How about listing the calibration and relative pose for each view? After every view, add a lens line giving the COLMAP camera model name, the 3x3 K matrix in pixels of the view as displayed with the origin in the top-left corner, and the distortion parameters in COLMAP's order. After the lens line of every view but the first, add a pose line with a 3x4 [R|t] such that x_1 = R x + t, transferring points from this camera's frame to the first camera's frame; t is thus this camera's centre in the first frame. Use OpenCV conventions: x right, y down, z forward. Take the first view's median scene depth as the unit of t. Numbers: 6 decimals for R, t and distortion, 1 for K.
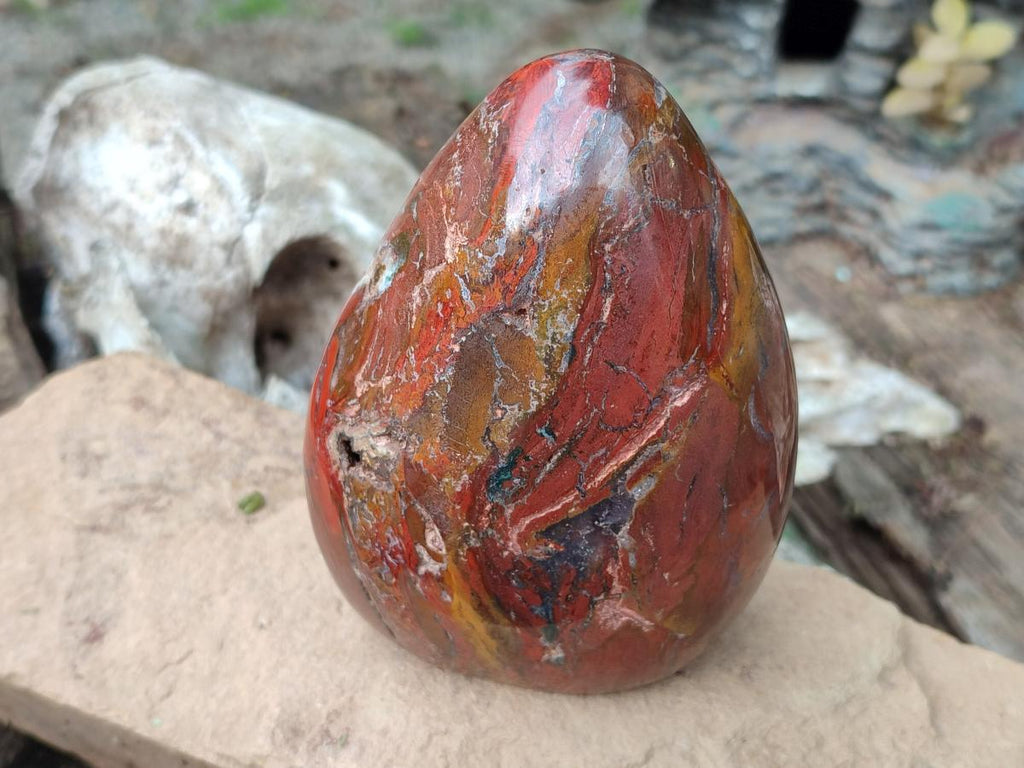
lens RADIAL K [[1512.8, 0, 512.0], [0, 1512.8, 384.0], [0, 0, 1]] dist [0.353334, -2.390892]
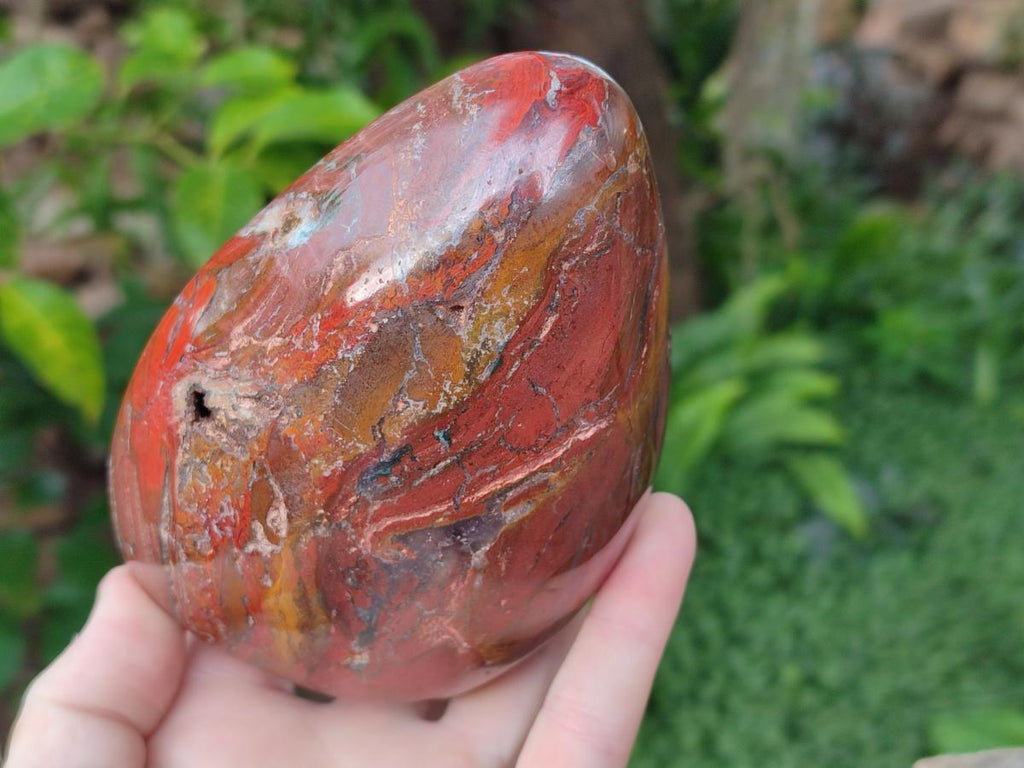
lens RADIAL K [[1512.8, 0, 512.0], [0, 1512.8, 384.0], [0, 0, 1]] dist [0.353334, -2.390892]
pose [[0.935164, 0.222058, 0.275970, -0.200003], [-0.225506, 0.974045, -0.019598, 0.008507], [-0.273159, -0.043905, 0.960966, 0.076826]]
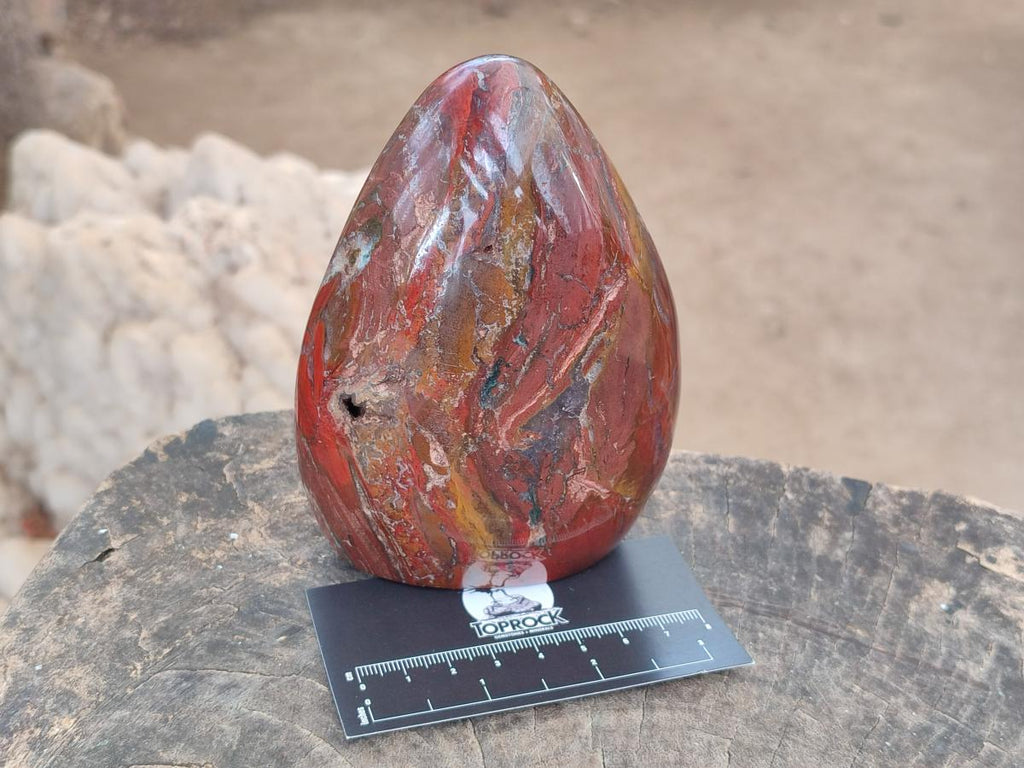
lens RADIAL K [[1512.8, 0, 512.0], [0, 1512.8, 384.0], [0, 0, 1]] dist [0.353334, -2.390892]
pose [[0.946271, -0.198070, 0.255618, -0.315903], [0.228081, 0.969155, -0.093366, 0.183286], [-0.229241, 0.146651, 0.962259, -0.243194]]
